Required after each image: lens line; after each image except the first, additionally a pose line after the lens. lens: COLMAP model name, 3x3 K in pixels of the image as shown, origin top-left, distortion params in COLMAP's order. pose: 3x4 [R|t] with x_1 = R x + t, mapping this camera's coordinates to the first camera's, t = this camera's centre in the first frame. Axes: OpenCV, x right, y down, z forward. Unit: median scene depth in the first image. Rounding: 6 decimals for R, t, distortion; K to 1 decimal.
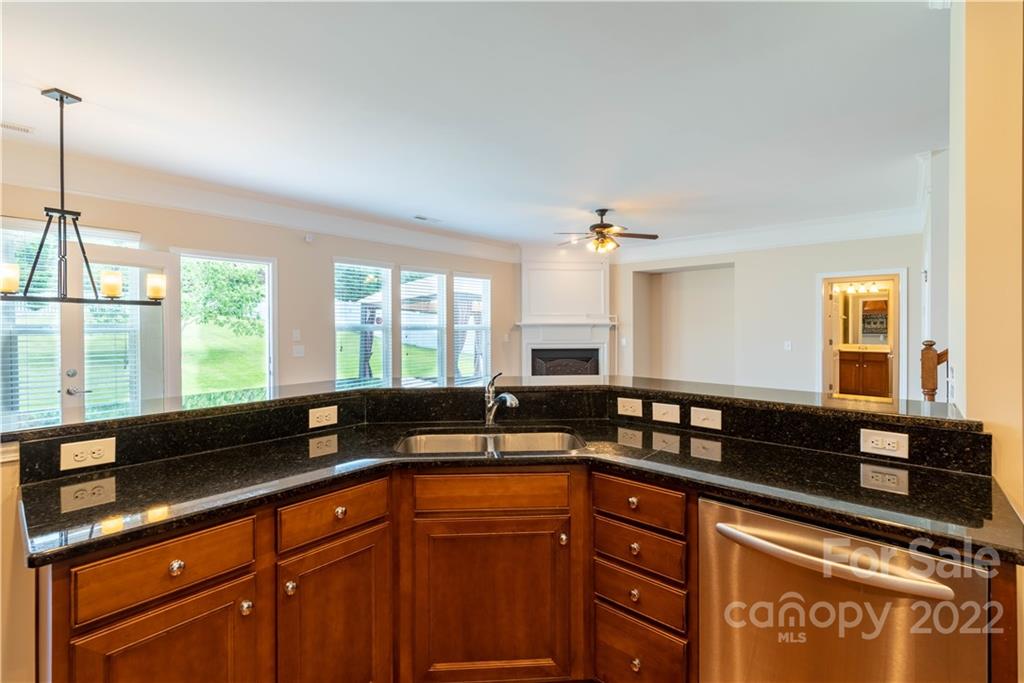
lens RADIAL K [[456.4, 0, 518.3], [0, 456.4, 336.2], [0, 0, 1]] dist [0.001205, 0.000134]
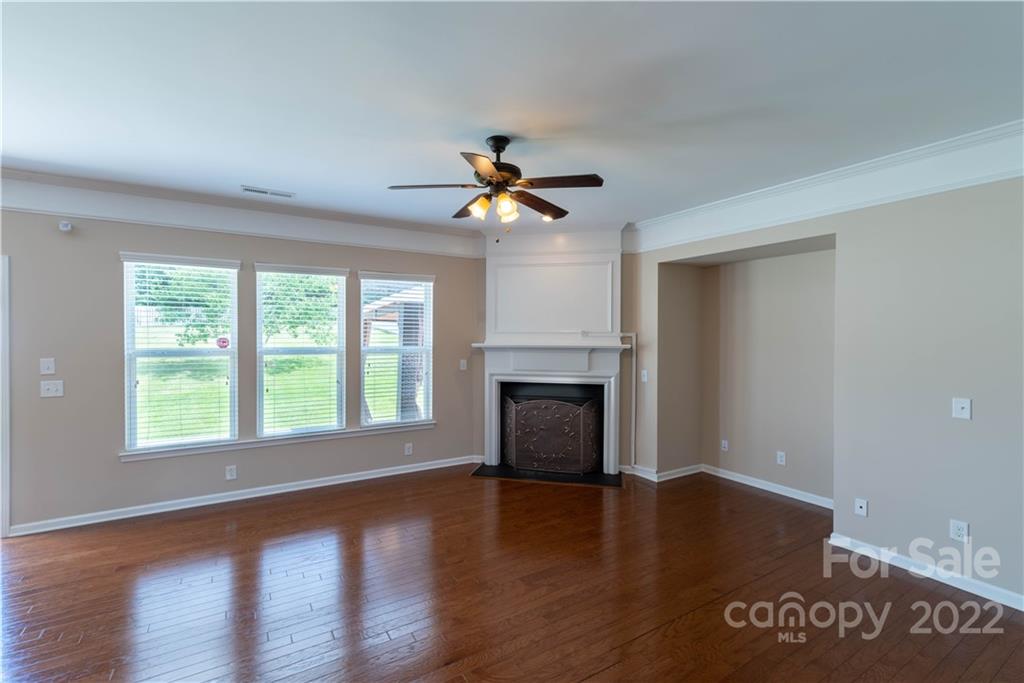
lens RADIAL K [[456.4, 0, 504.5], [0, 456.4, 336.9], [0, 0, 1]] dist [0.001205, 0.000134]
pose [[0.948766, 0.008727, -0.315860, 0.253112], [-0.015023, 0.999734, -0.017502, -0.028372], [0.315623, 0.021350, 0.948644, 0.356768]]
